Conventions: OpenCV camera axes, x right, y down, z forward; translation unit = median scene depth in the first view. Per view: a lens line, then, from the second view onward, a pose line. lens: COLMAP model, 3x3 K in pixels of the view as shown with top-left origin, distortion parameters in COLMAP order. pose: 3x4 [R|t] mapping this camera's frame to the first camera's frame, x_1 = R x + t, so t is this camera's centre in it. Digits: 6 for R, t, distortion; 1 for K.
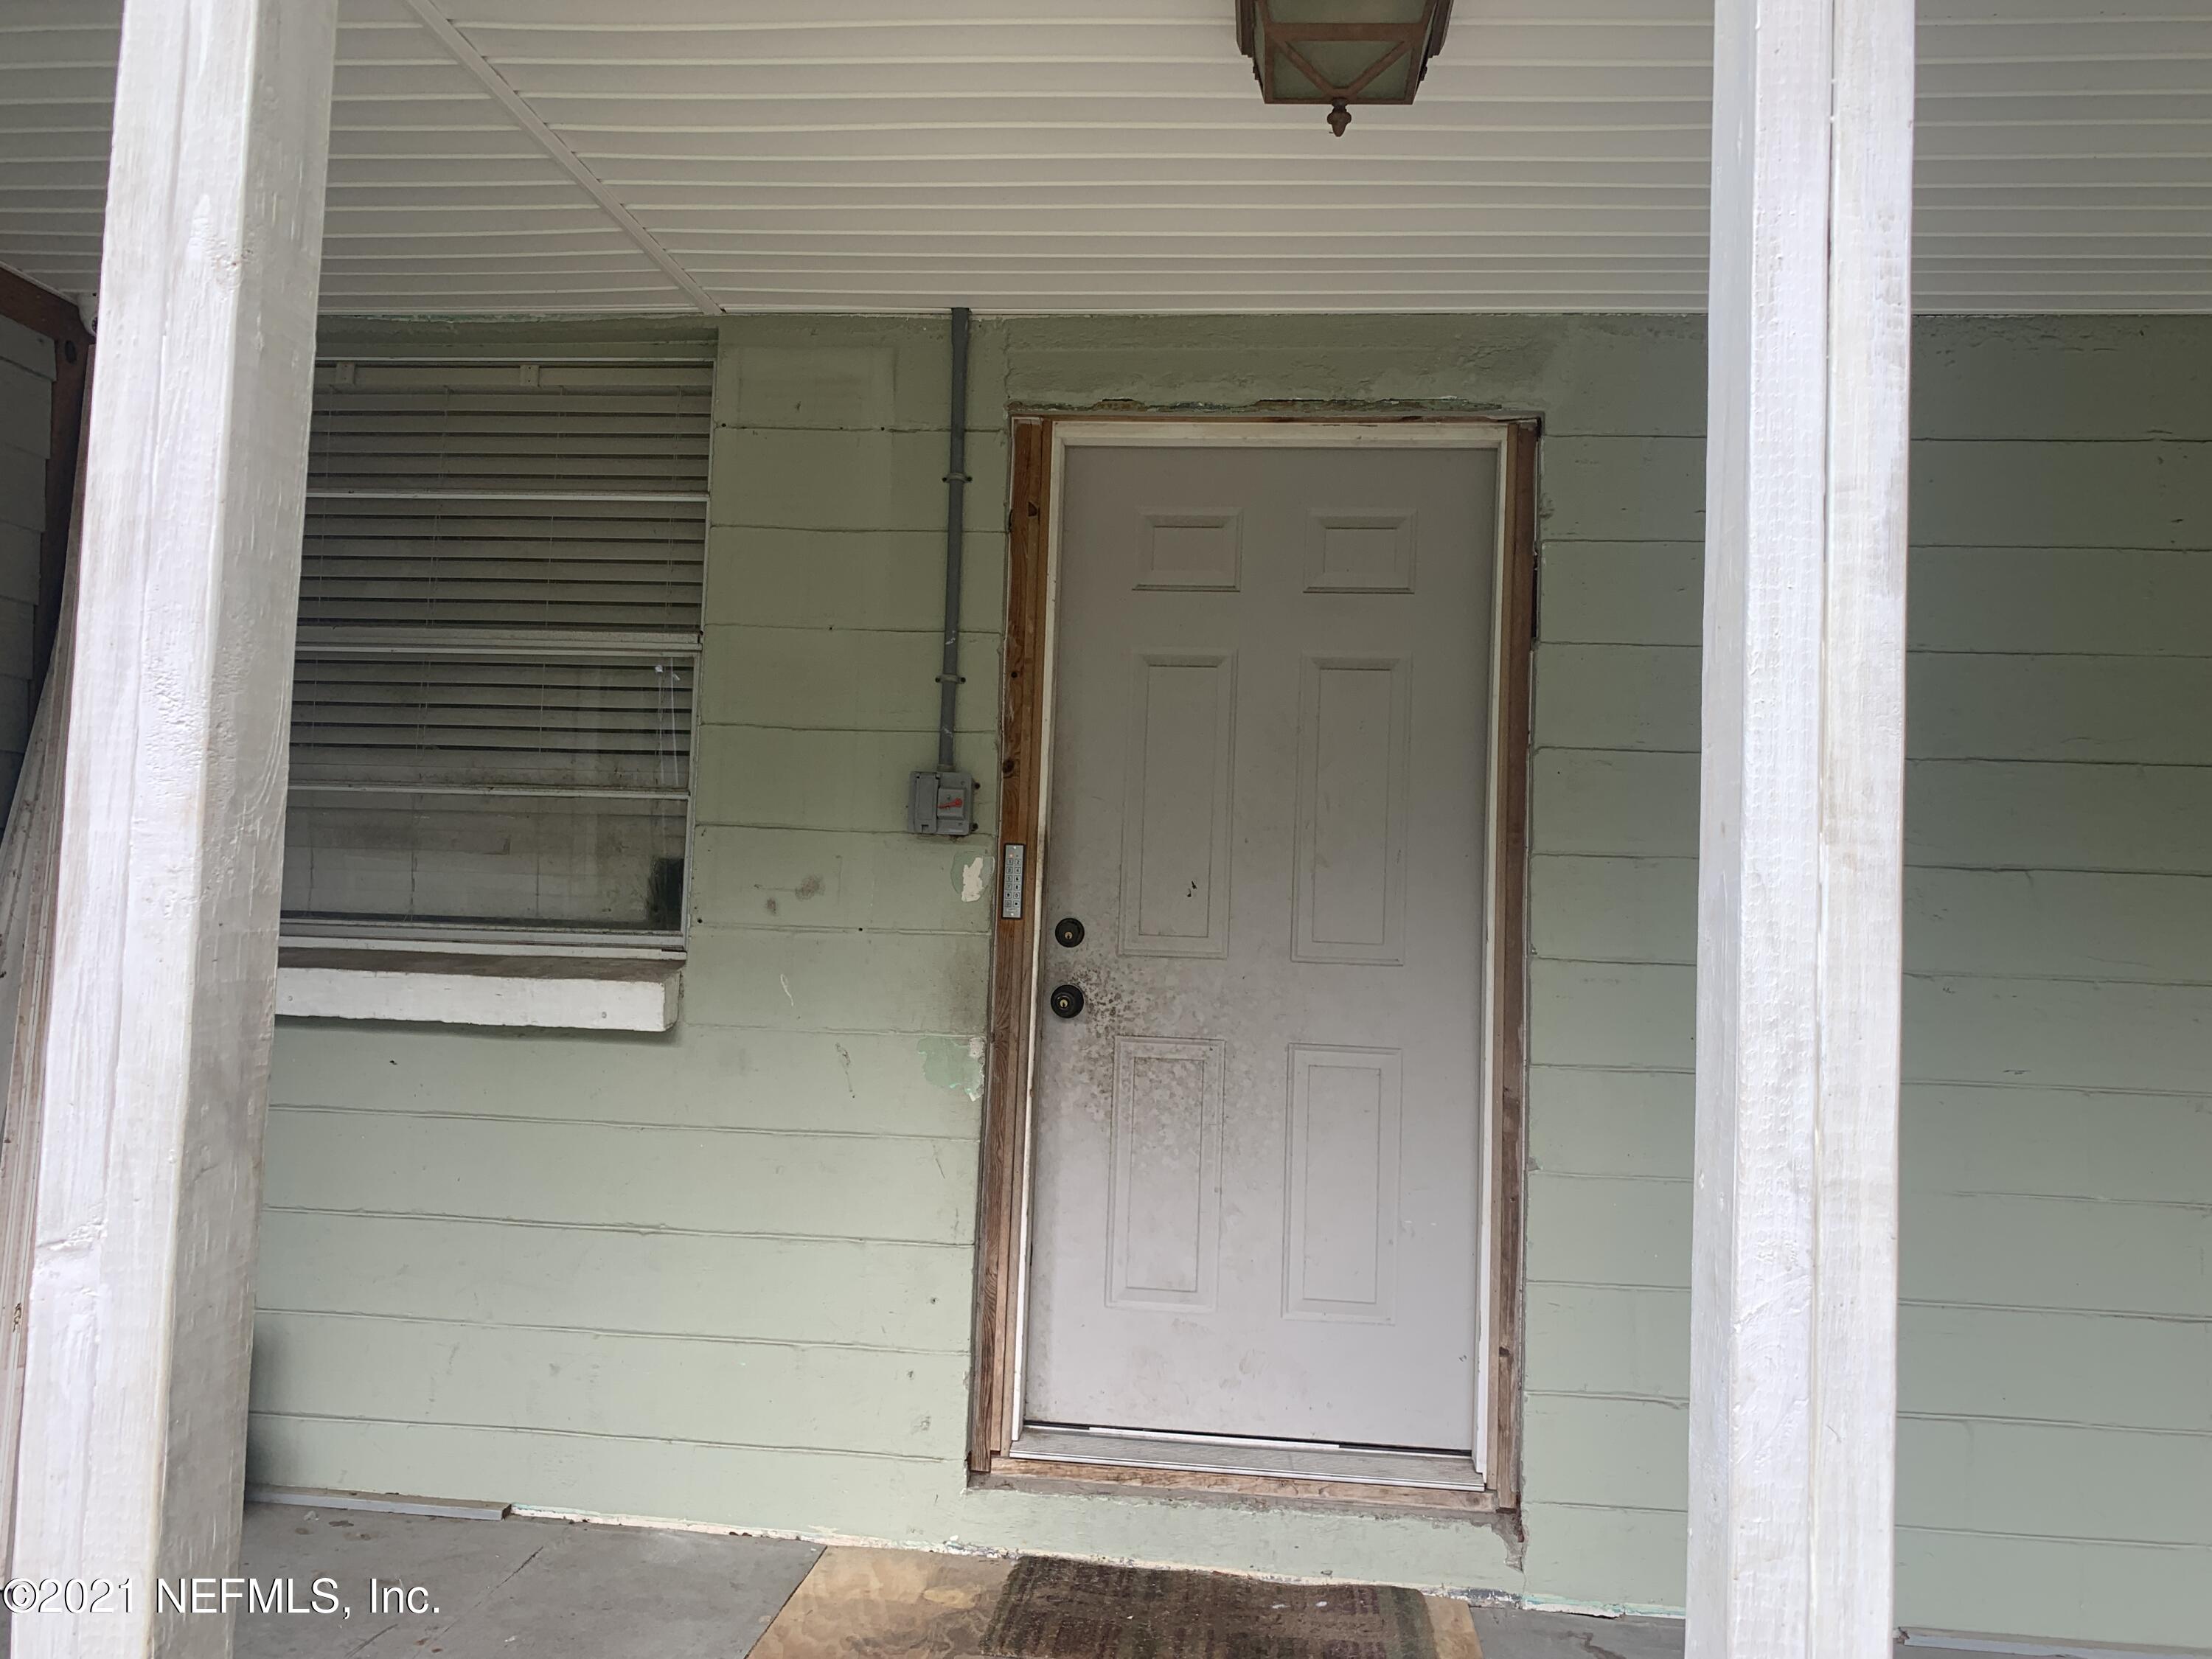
lens RADIAL K [[1672.9, 0, 1104.2], [0, 1672.9, 839.9], [0, 0, 1]] dist [0.028338, -0.029354]
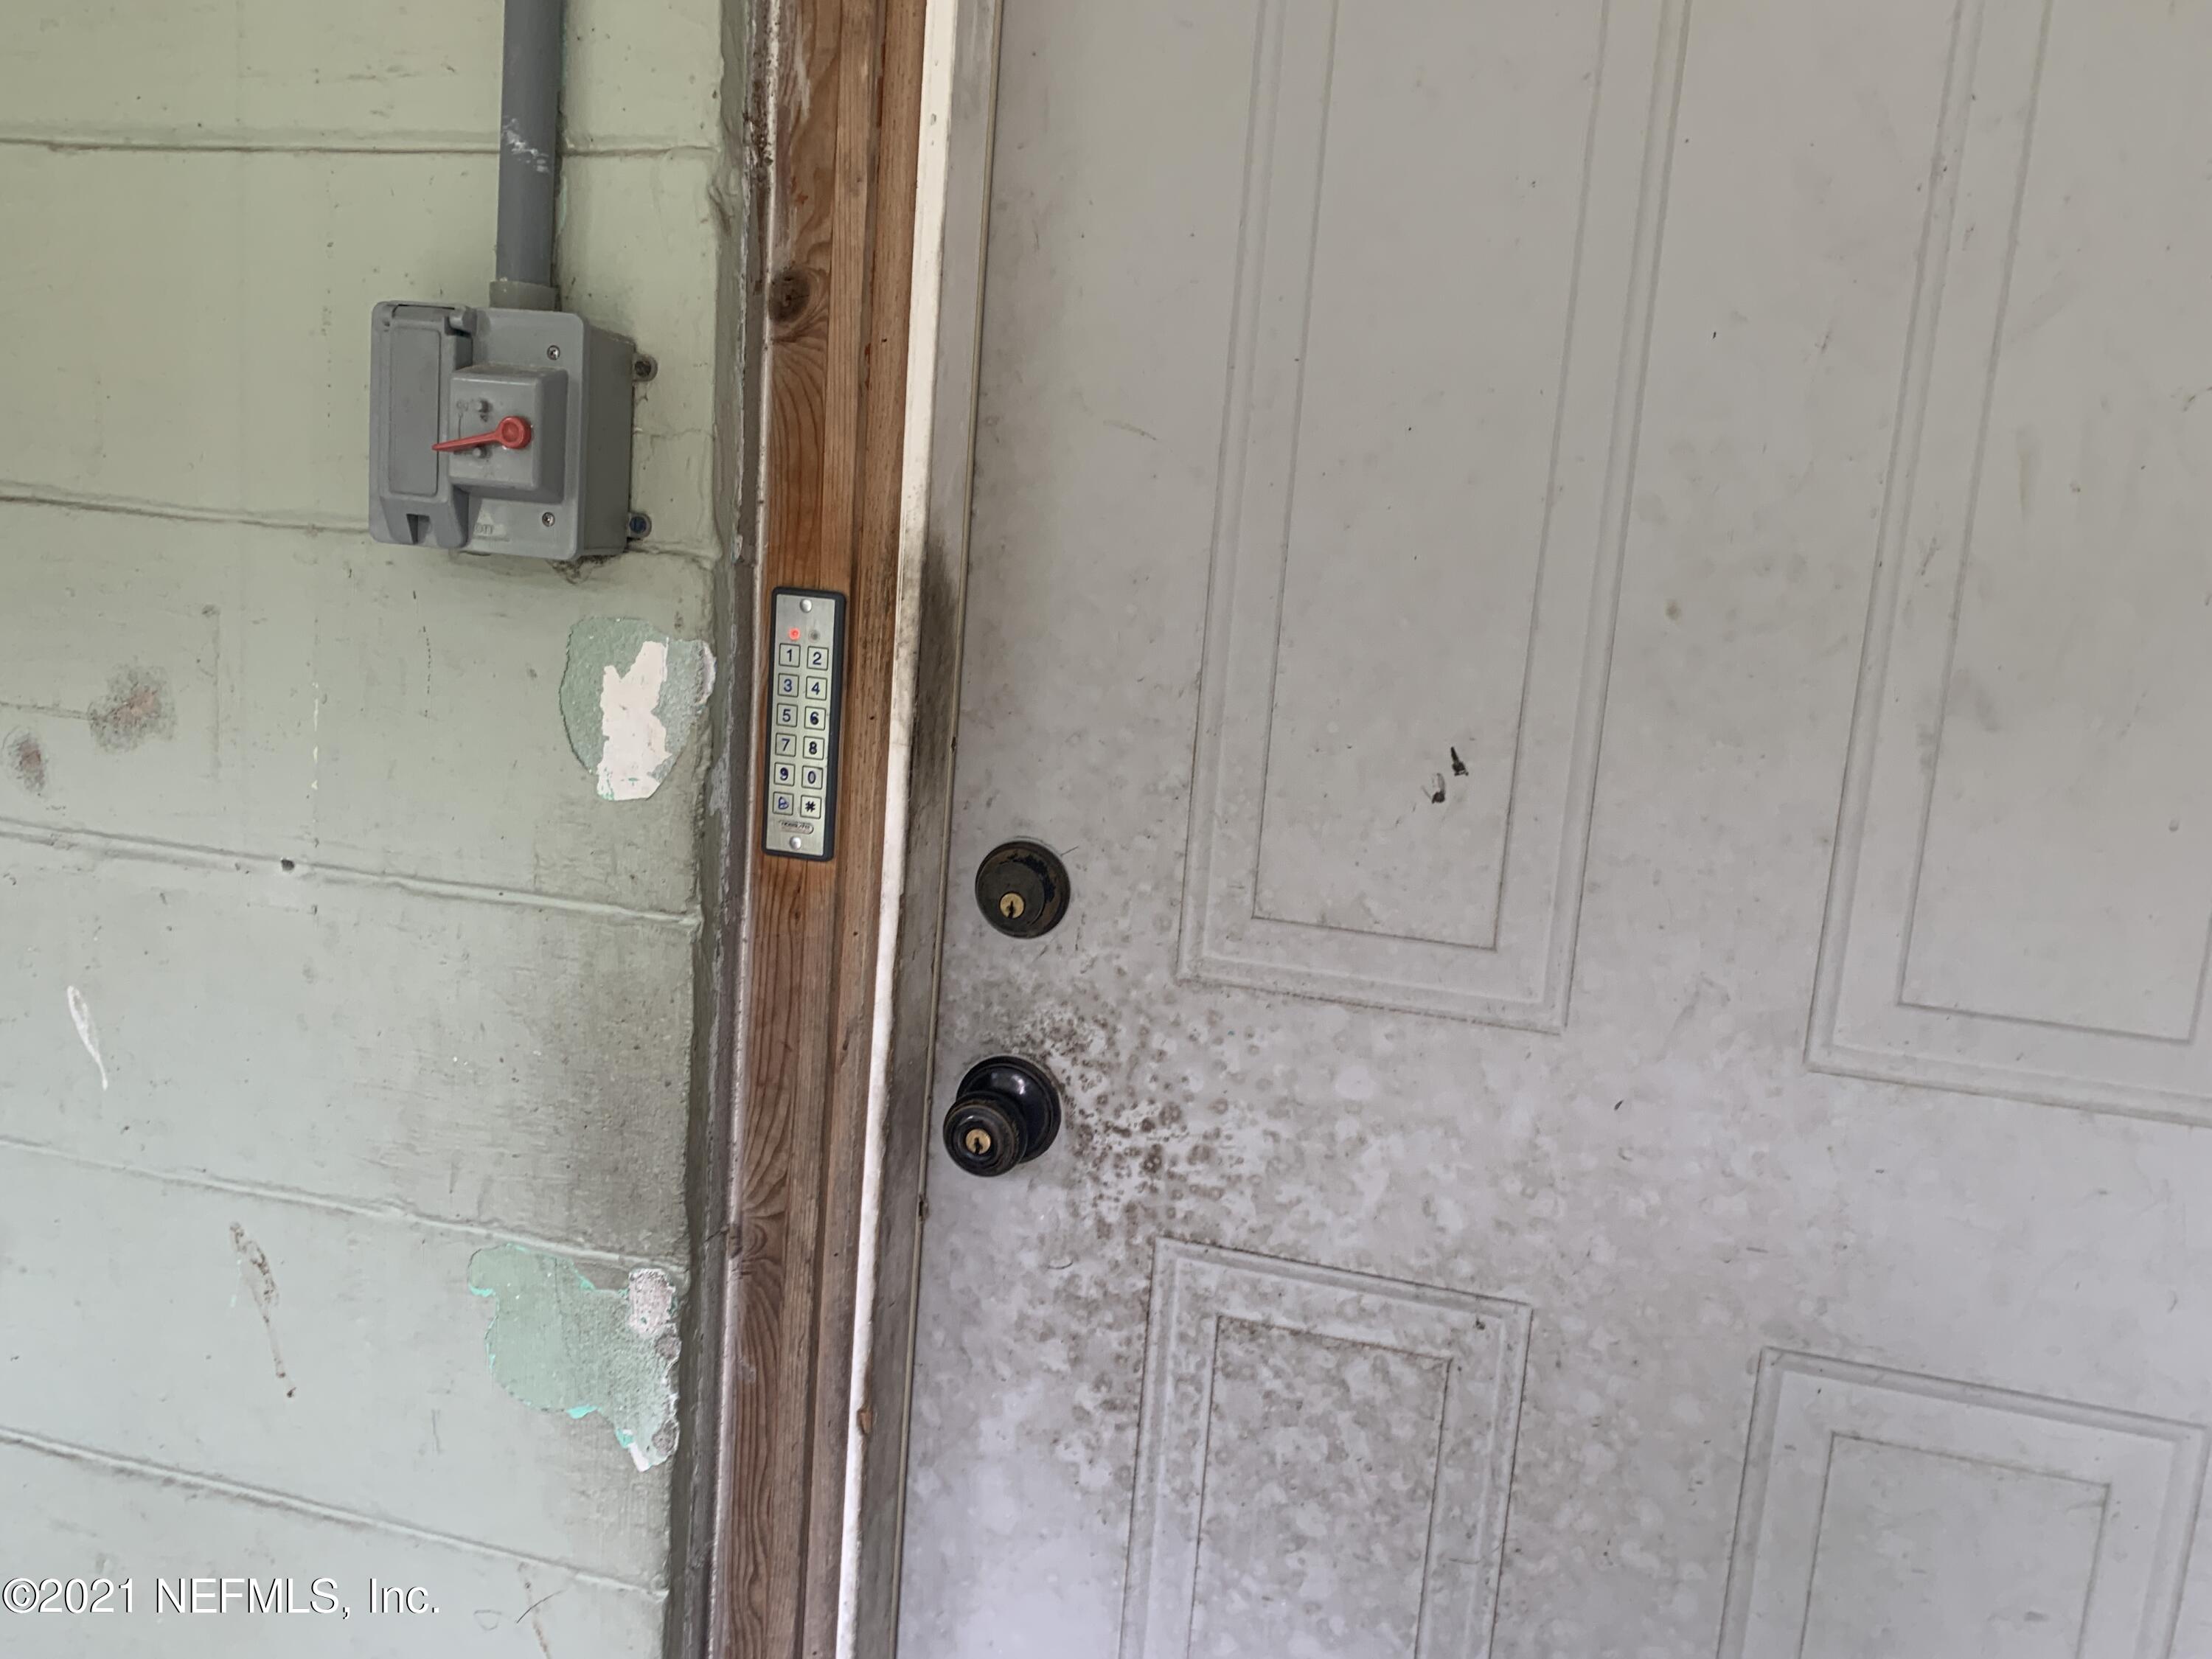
lens RADIAL K [[1672.9, 0, 1129.5], [0, 1672.9, 806.1], [0, 0, 1]] dist [0.028338, -0.029354]
pose [[0.986863, 0.061538, -0.149379, 0.042153], [-0.028612, 0.976571, 0.213284, -0.022975], [0.159004, -0.206208, 0.965503, 0.729230]]
